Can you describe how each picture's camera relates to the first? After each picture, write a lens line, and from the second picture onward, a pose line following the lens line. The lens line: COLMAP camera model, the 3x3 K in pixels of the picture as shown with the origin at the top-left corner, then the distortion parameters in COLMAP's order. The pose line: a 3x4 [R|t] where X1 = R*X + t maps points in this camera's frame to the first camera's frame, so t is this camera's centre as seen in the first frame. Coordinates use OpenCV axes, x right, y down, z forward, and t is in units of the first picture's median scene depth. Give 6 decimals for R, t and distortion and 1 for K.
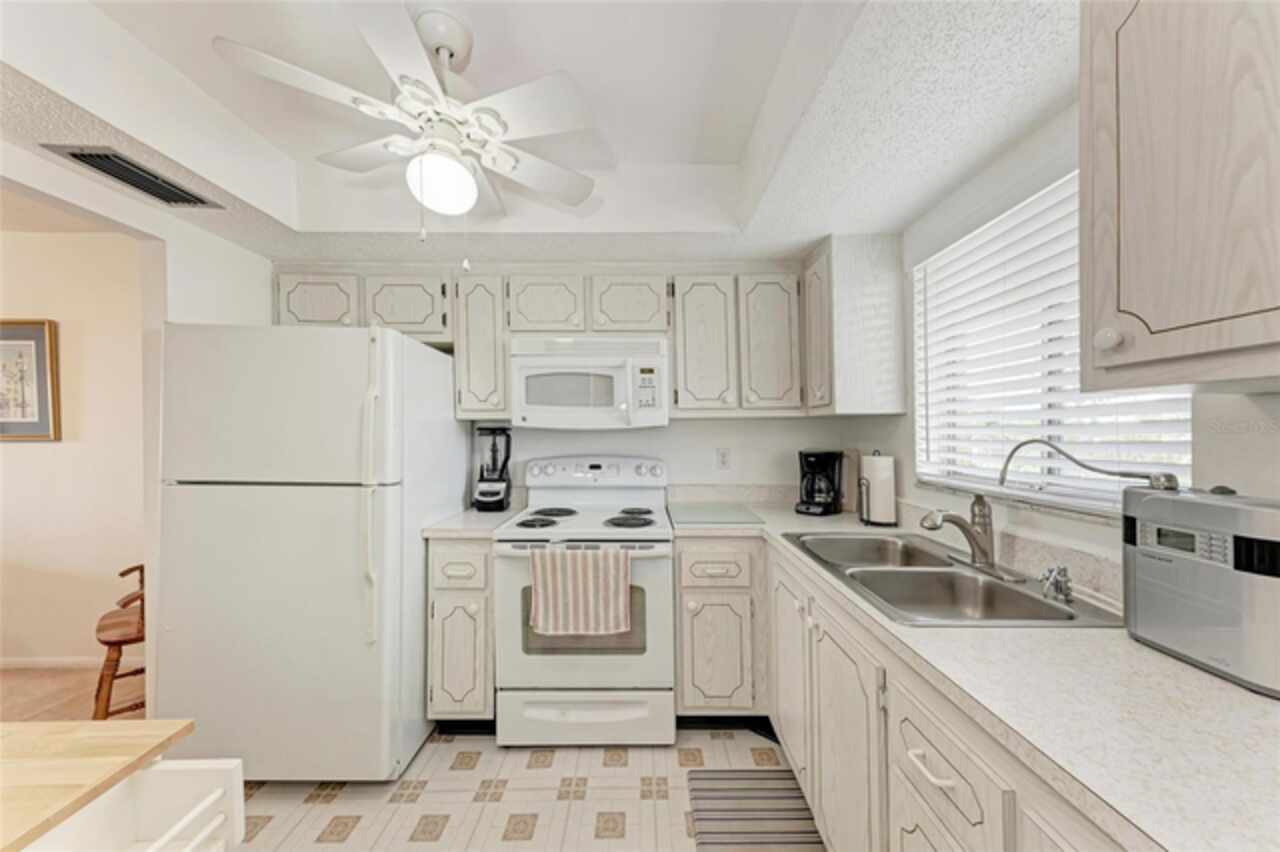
lens RADIAL K [[448.1, 0, 638.4], [0, 448.1, 441.2], [0, 0, 1]] dist [0.000857, 0.000066]
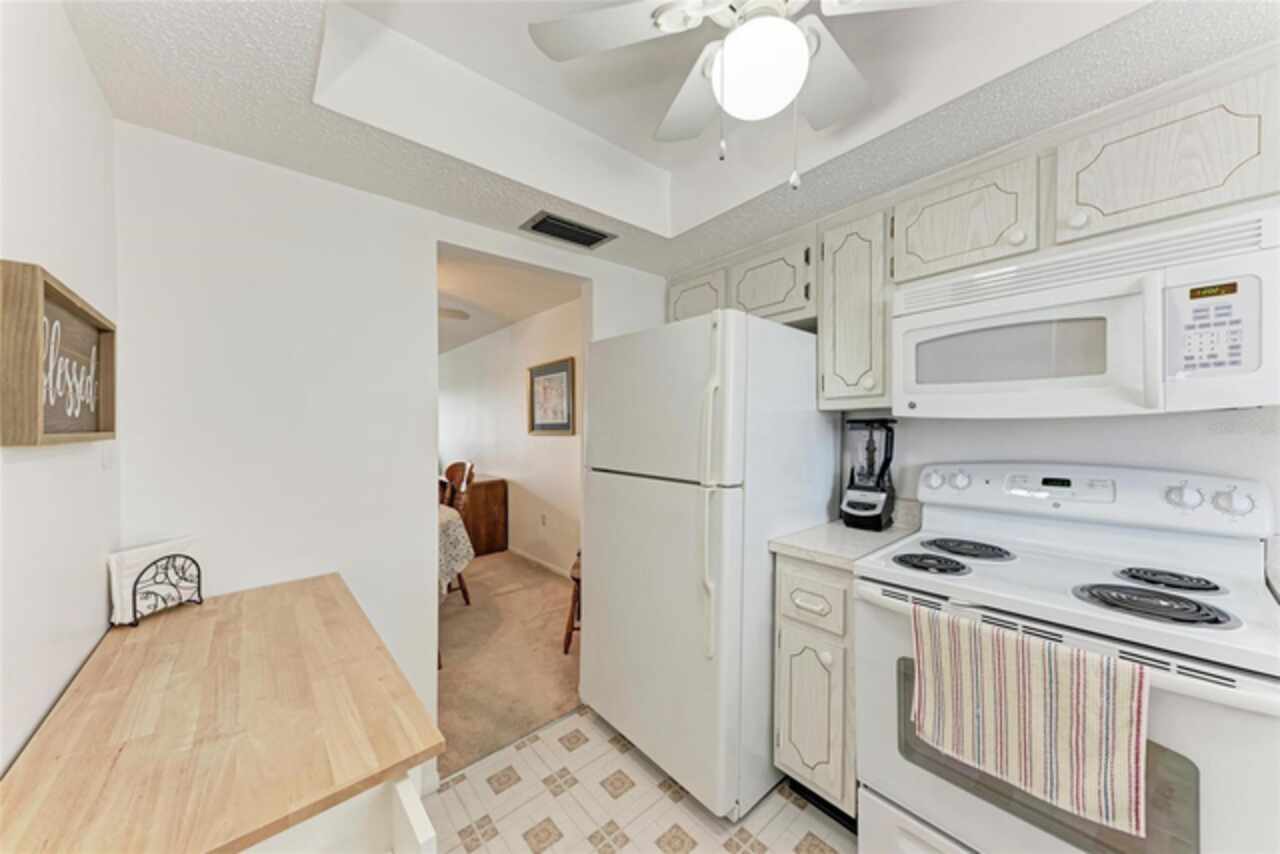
lens RADIAL K [[433.9, 0, 636.2], [0, 433.9, 442.8], [0, 0, 1]] dist [0.022274, -0.006618]
pose [[0.647848, 0.017685, -0.761564, -0.017958], [-0.002819, 0.999779, 0.020819, -0.005792], [0.761764, -0.011341, 0.647755, 0.262821]]
